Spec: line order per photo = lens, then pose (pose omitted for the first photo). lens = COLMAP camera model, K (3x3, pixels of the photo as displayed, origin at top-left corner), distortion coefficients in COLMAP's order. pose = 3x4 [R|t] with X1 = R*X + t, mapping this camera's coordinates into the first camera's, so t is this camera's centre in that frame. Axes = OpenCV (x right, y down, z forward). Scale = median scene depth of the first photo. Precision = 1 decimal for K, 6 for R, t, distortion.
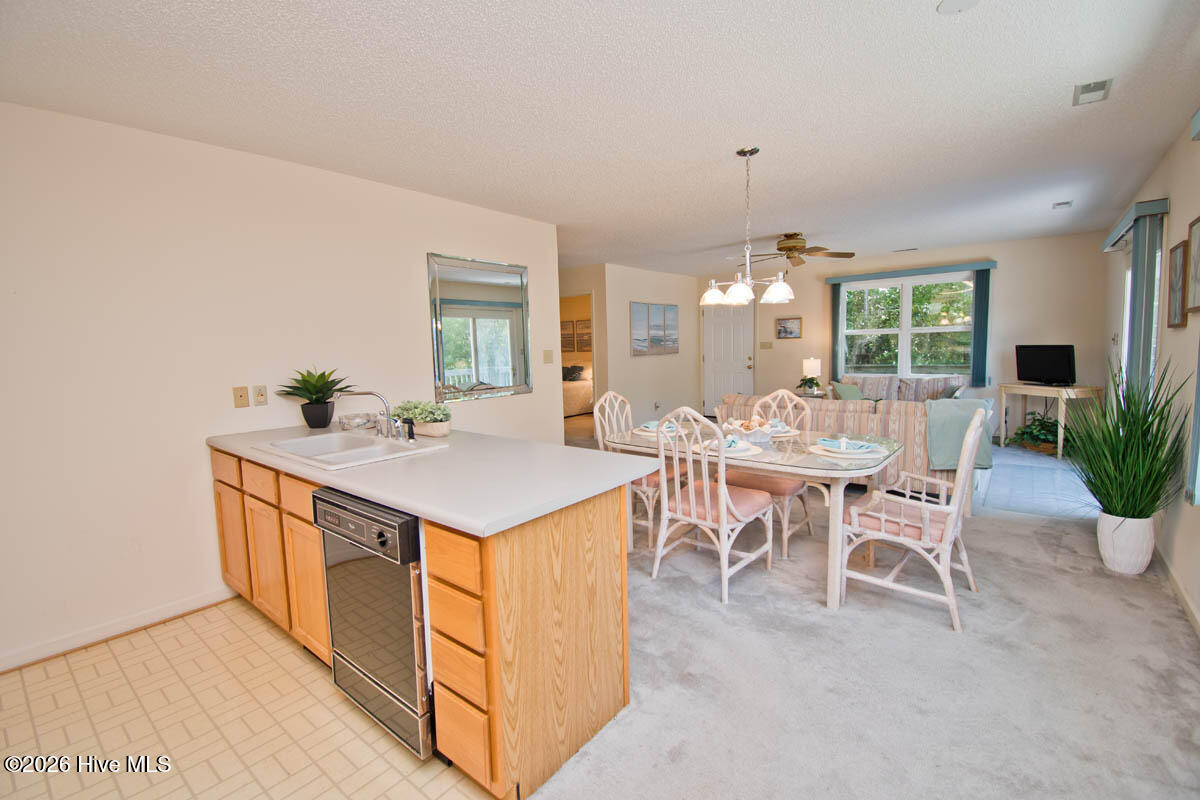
lens RADIAL K [[531.3, 0, 600.0], [0, 531.3, 400.0], [0, 0, 1]] dist [-0.000285, -0.000255]
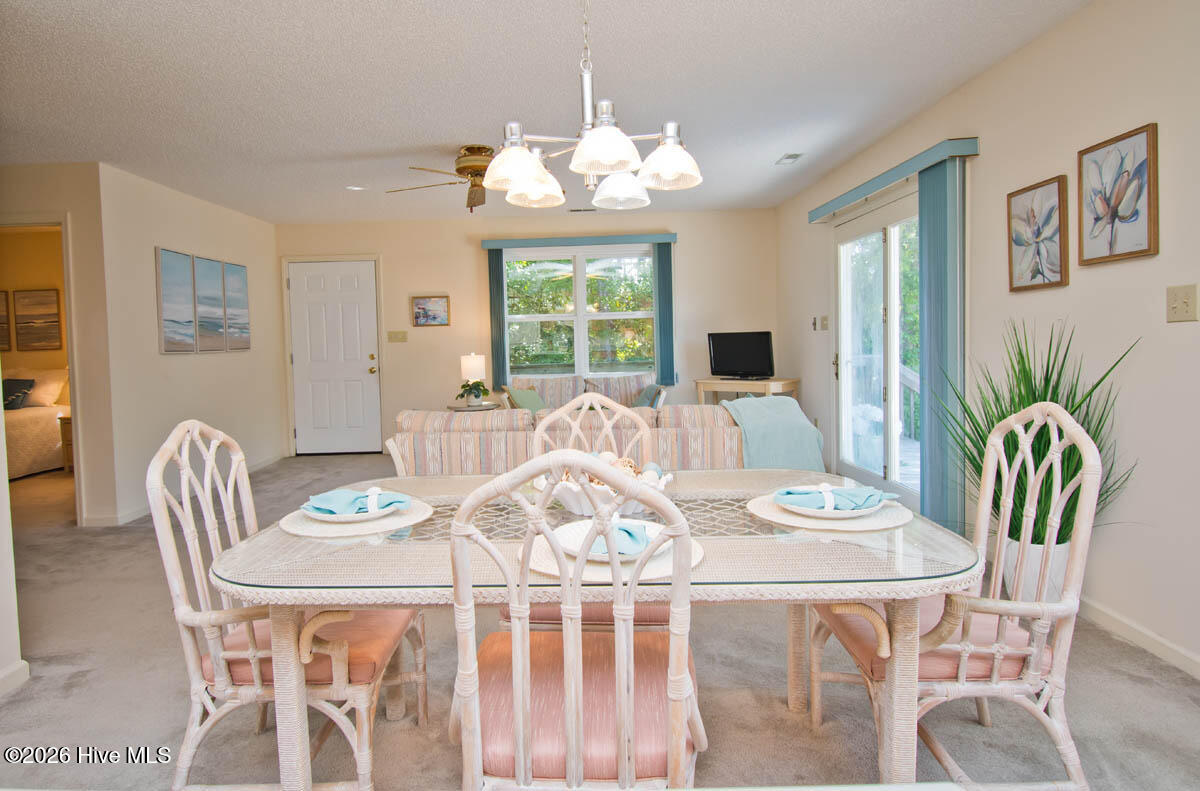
lens RADIAL K [[663.1, 0, 565.2], [0, 663.1, 367.8], [0, 0, 1]] dist [0.021375, -0.033852]
pose [[0.786888, -0.020202, 0.616765, -0.033381], [0.069715, 0.995976, -0.056321, -0.005085], [-0.613146, 0.087316, 0.785130, 0.278671]]
